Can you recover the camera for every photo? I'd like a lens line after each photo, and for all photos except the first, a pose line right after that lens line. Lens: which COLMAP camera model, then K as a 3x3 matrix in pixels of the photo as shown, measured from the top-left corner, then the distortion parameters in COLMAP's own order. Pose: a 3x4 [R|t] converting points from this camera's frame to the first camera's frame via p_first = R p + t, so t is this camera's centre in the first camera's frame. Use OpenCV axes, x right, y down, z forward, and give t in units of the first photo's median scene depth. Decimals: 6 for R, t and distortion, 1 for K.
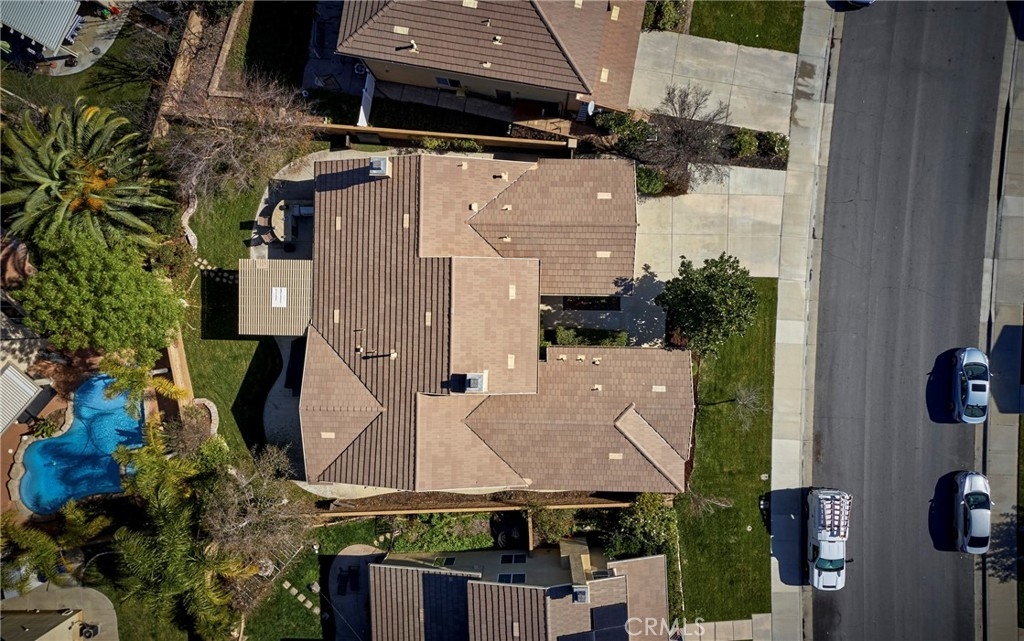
lens RADIAL K [[744.3, 0, 519.7], [0, 744.3, 323.7], [0, 0, 1]] dist [-0.004345, 0.000623]
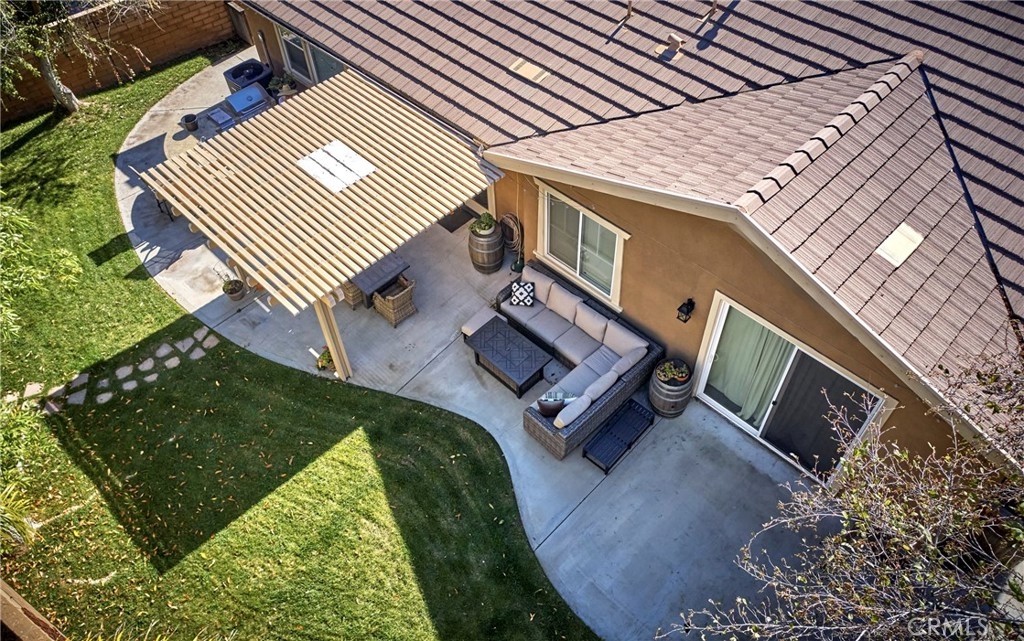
lens RADIAL K [[744.3, 0, 519.7], [0, 744.3, 323.7], [0, 0, 1]] dist [-0.004345, 0.000623]
pose [[0.686930, -0.552866, 0.471663, -0.426393], [0.726625, 0.511841, -0.458295, 0.170307], [0.011959, 0.657539, 0.753325, 0.795568]]
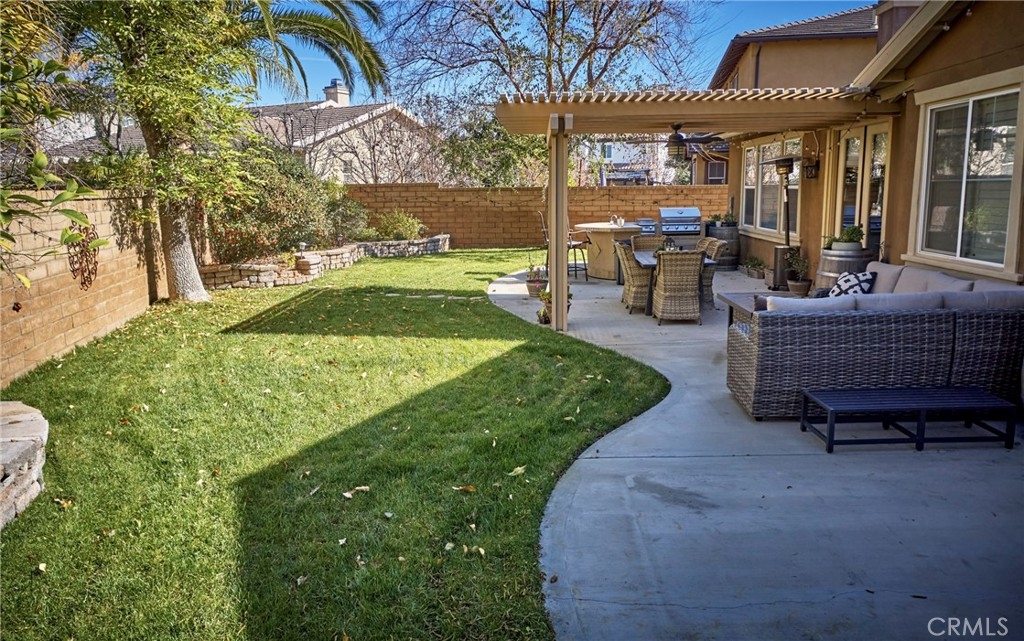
lens RADIAL K [[744.3, 0, 519.7], [0, 744.3, 323.7], [0, 0, 1]] dist [-0.004345, 0.000623]
pose [[0.999813, 0.017749, 0.007650, -0.360683], [0.004649, 0.163379, -0.986552, 0.207374], [-0.018760, 0.986404, 0.163266, 0.991270]]
